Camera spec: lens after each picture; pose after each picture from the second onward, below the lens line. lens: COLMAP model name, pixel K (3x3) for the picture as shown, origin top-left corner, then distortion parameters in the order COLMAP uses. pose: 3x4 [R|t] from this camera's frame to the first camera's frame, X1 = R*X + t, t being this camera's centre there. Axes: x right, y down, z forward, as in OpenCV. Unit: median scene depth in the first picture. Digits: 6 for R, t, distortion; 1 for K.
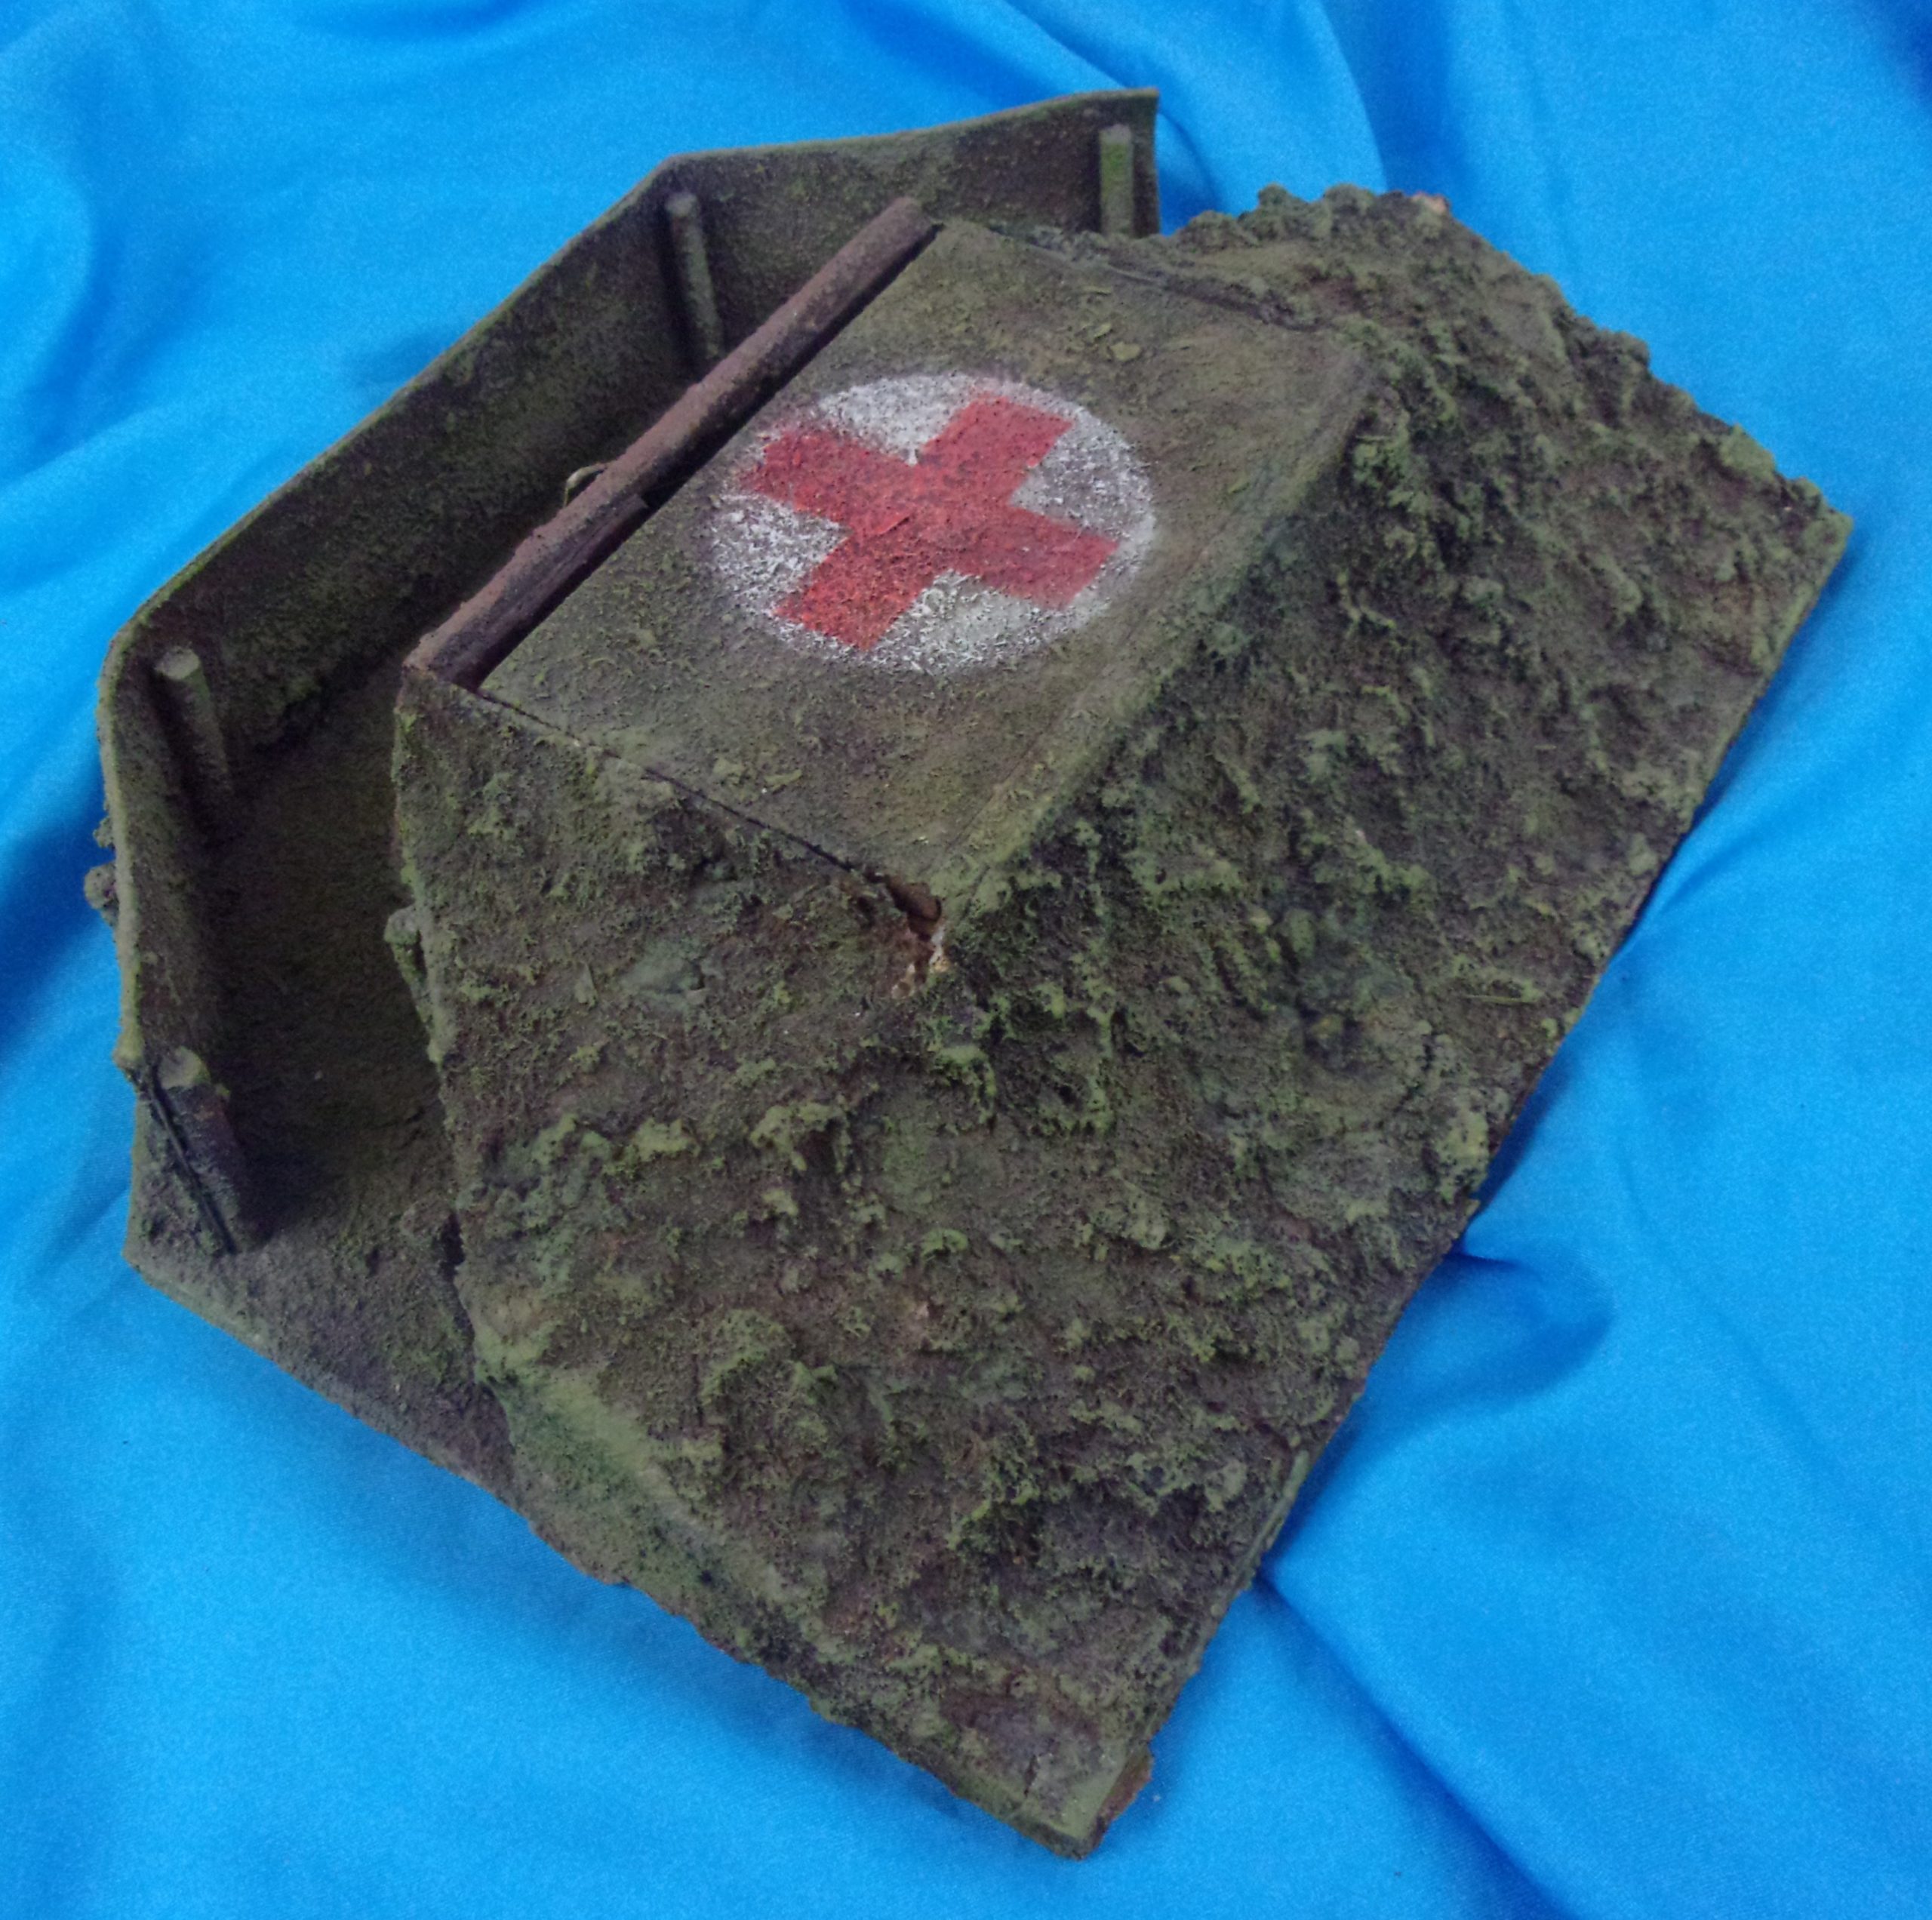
lens RADIAL K [[2294.8, 0, 954.4], [0, 2294.8, 970.7], [0, 0, 1]] dist [0.022146, 0.000000]
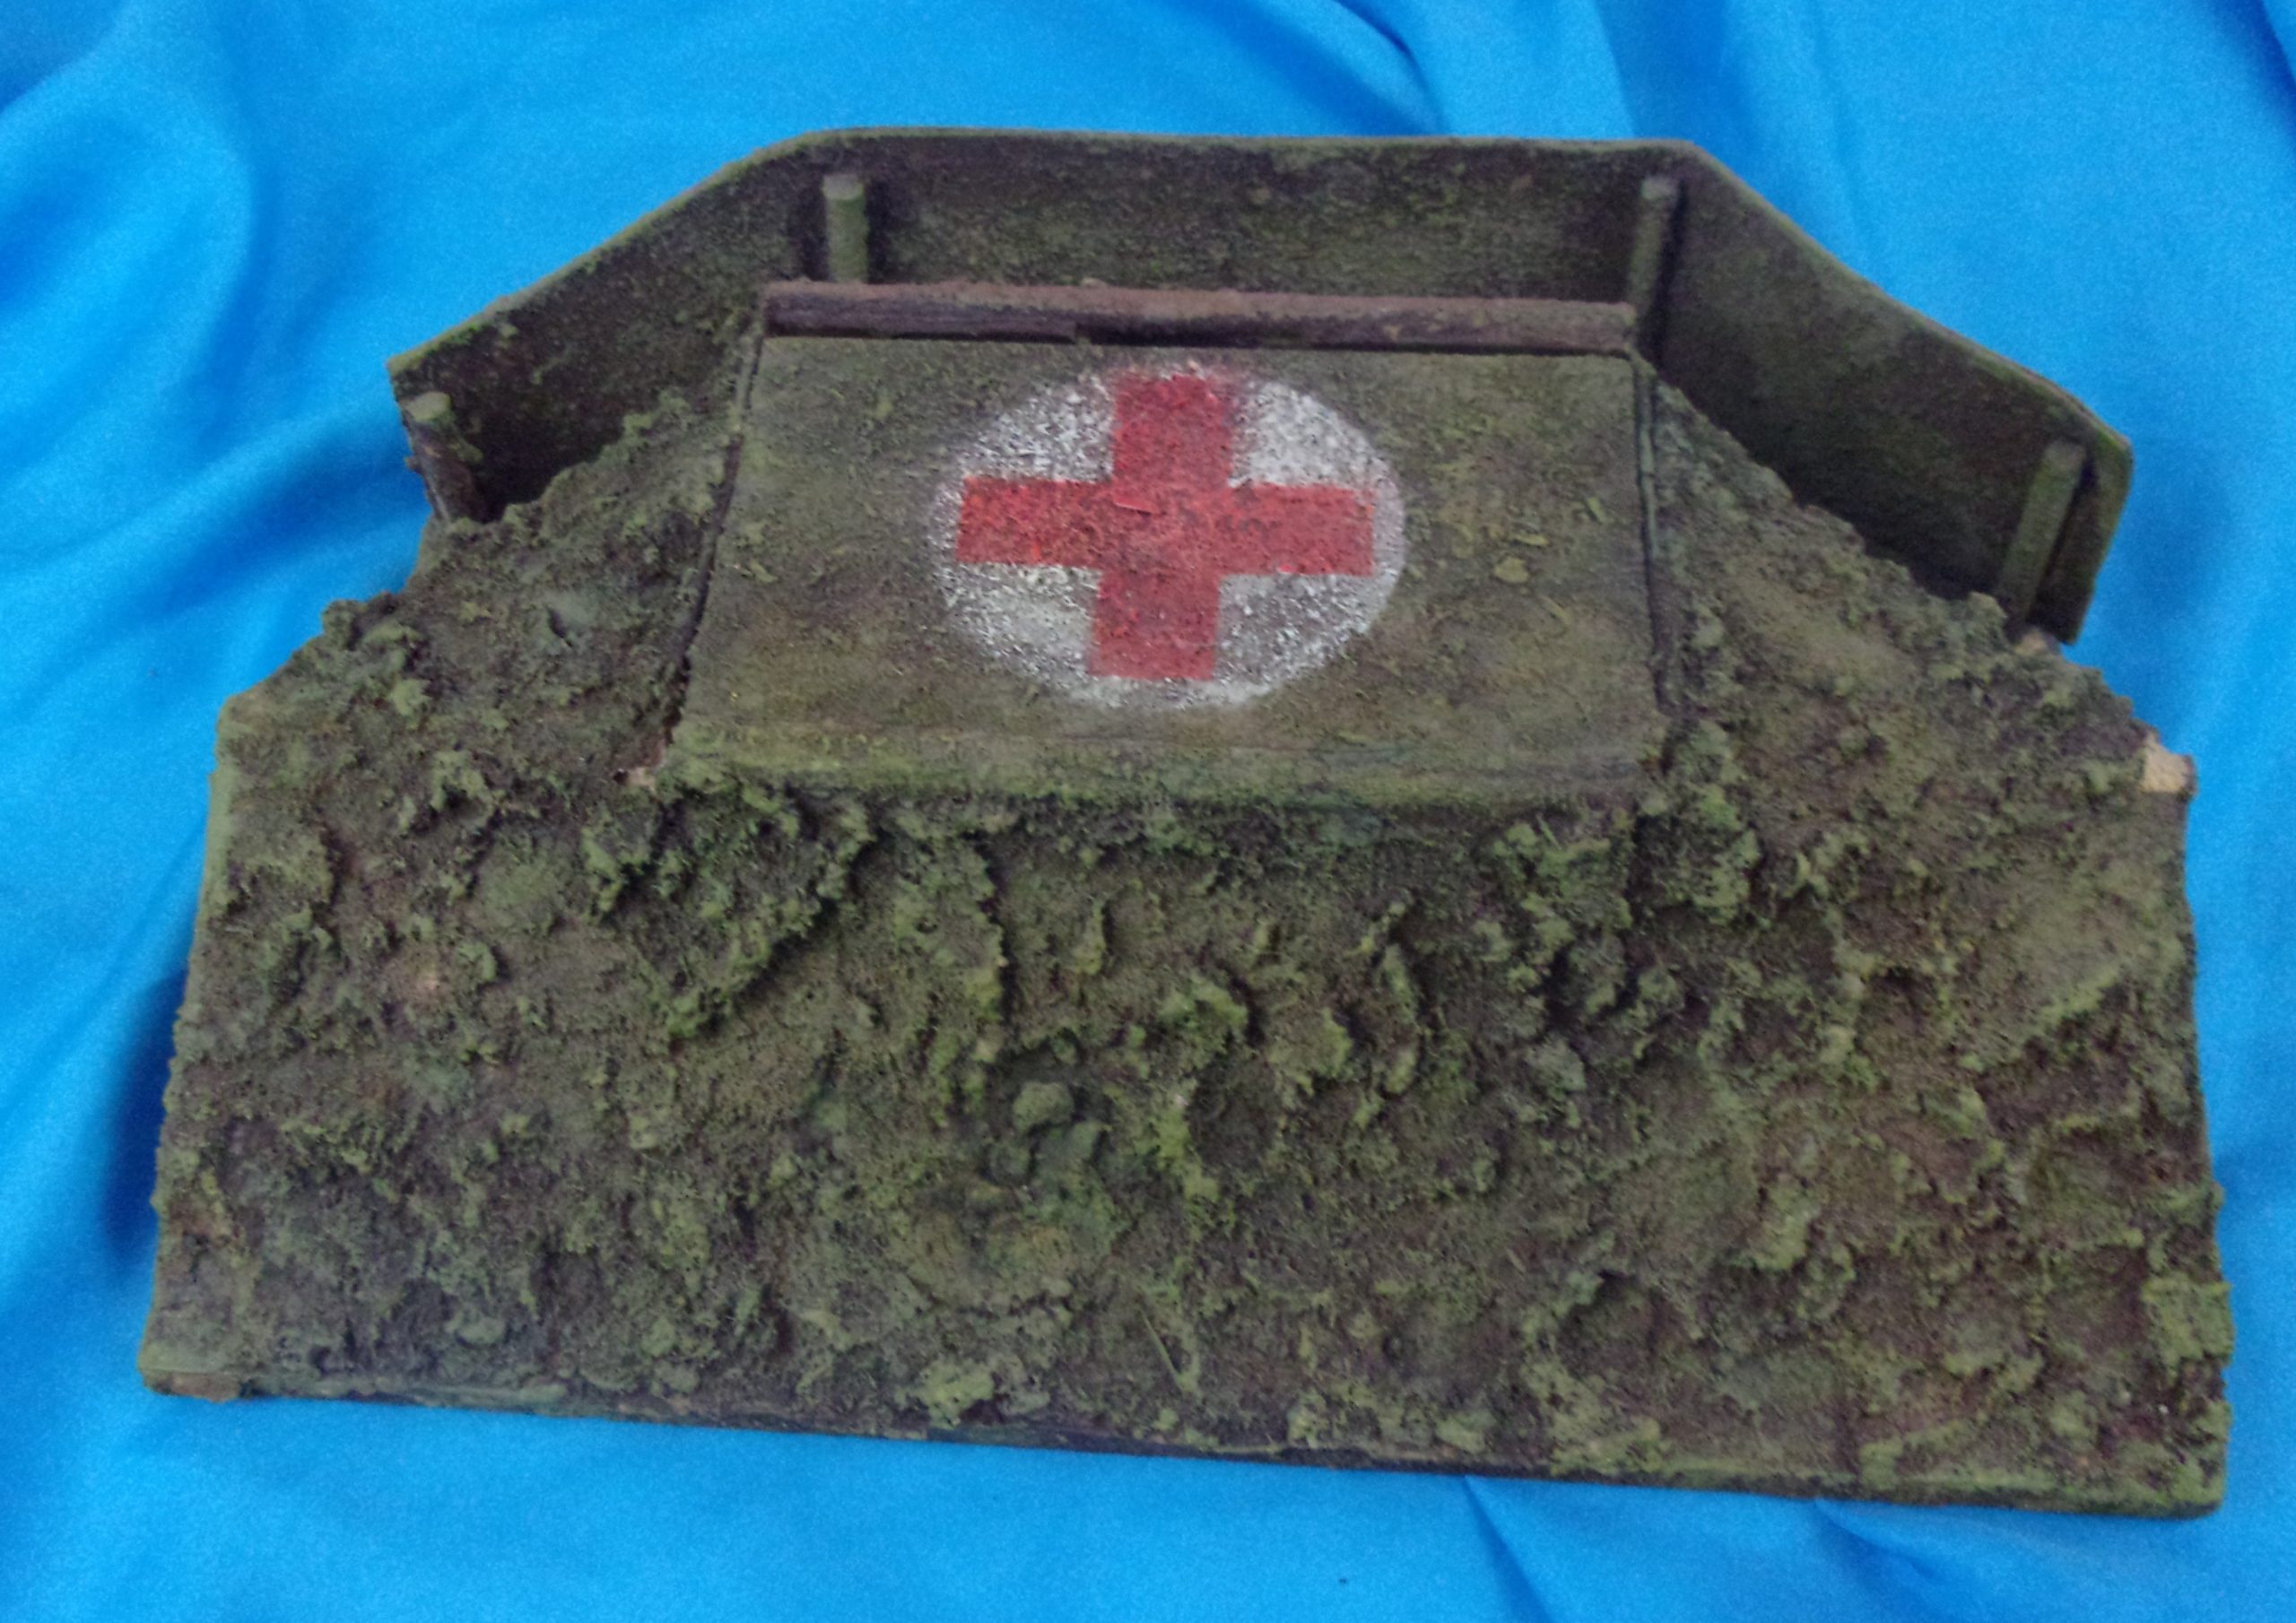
lens RADIAL K [[2405.7, 0, 1156.6], [0, 2405.7, 870.6], [0, 0, 1]] dist [0.035180, 0.000000]
pose [[0.471999, 0.735281, -0.486394, 0.573637], [-0.687736, 0.652280, 0.318668, -0.419825], [0.551576, 0.184100, 0.813555, 0.219329]]
